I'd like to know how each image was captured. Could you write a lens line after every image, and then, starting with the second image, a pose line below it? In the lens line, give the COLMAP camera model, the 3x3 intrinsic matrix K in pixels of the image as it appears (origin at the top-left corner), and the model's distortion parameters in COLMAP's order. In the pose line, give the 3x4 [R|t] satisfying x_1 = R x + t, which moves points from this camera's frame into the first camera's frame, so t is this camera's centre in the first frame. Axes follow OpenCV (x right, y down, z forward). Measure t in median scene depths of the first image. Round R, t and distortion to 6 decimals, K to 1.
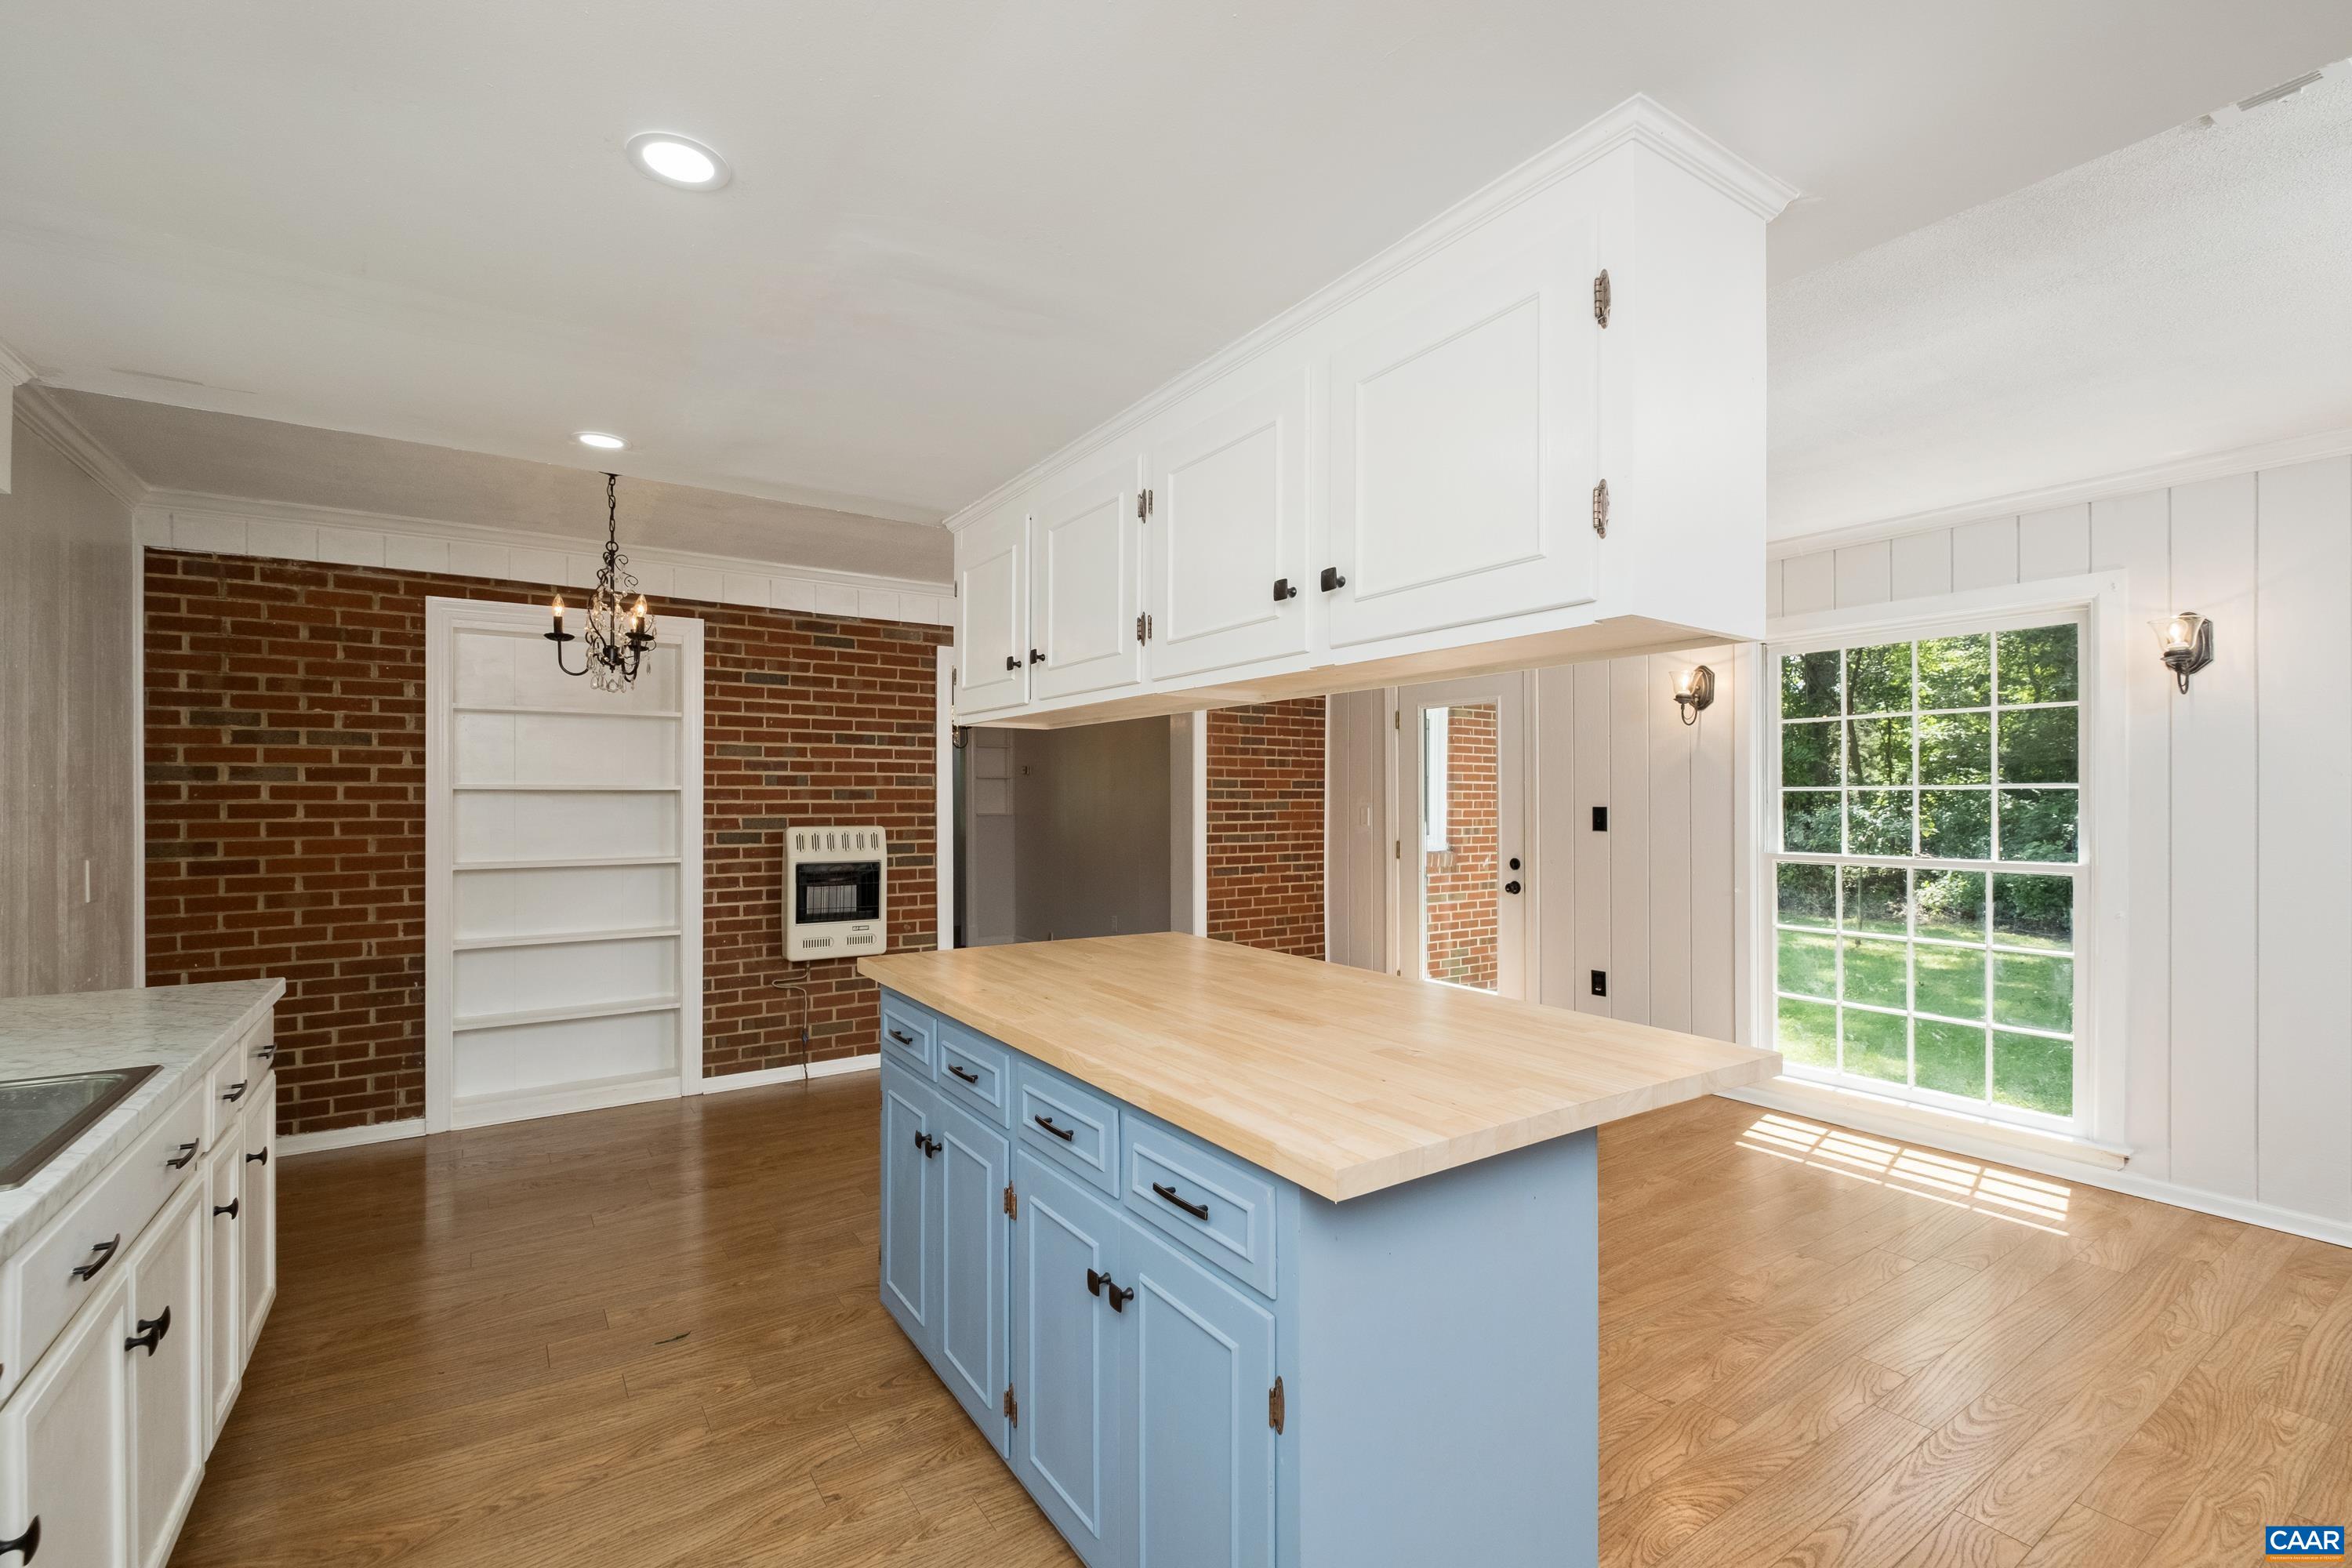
lens RADIAL K [[1020.0, 0, 1171.1], [0, 1020.0, 792.1], [0, 0, 1]] dist [-0.002132, -0.004700]
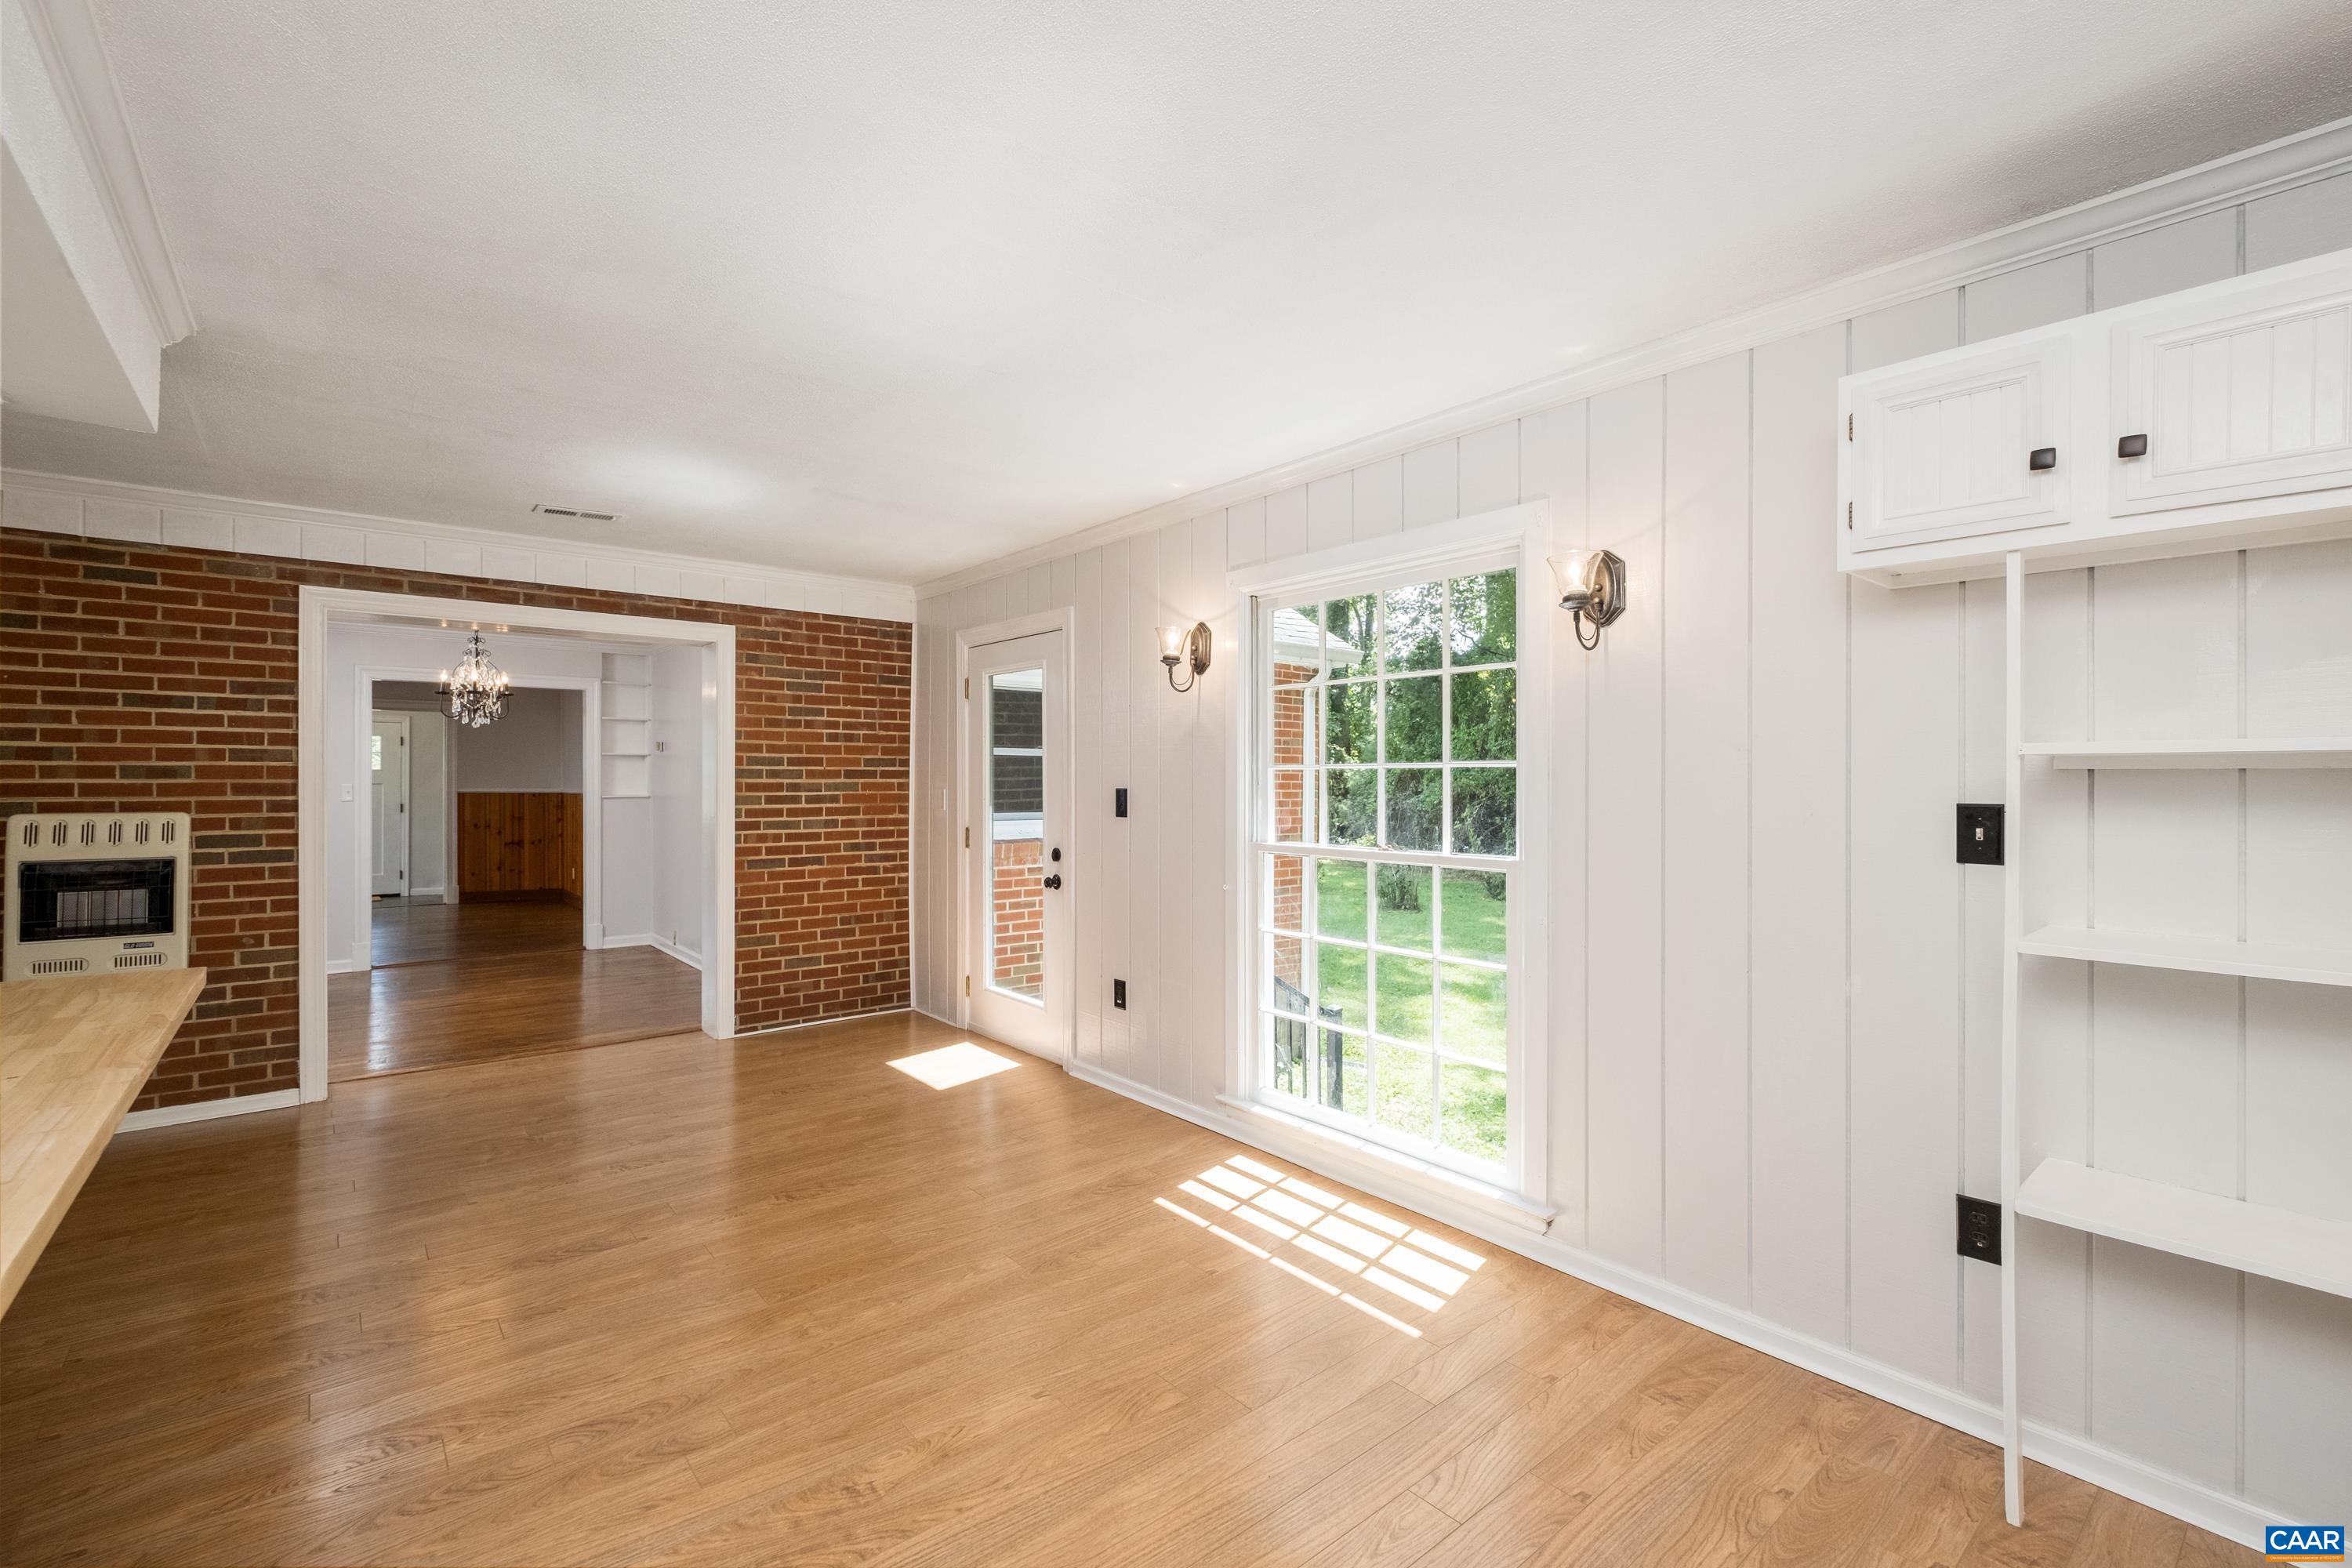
lens RADIAL K [[1020.0, 0, 1157.9], [0, 1020.0, 773.1], [0, 0, 1]] dist [-0.002132, -0.004700]
pose [[0.993922, 0.002151, 0.110067, 0.348179], [-0.002161, 0.999998, -0.000033, 0.001400], [-0.110066, -0.000205, 0.993924, 0.140555]]
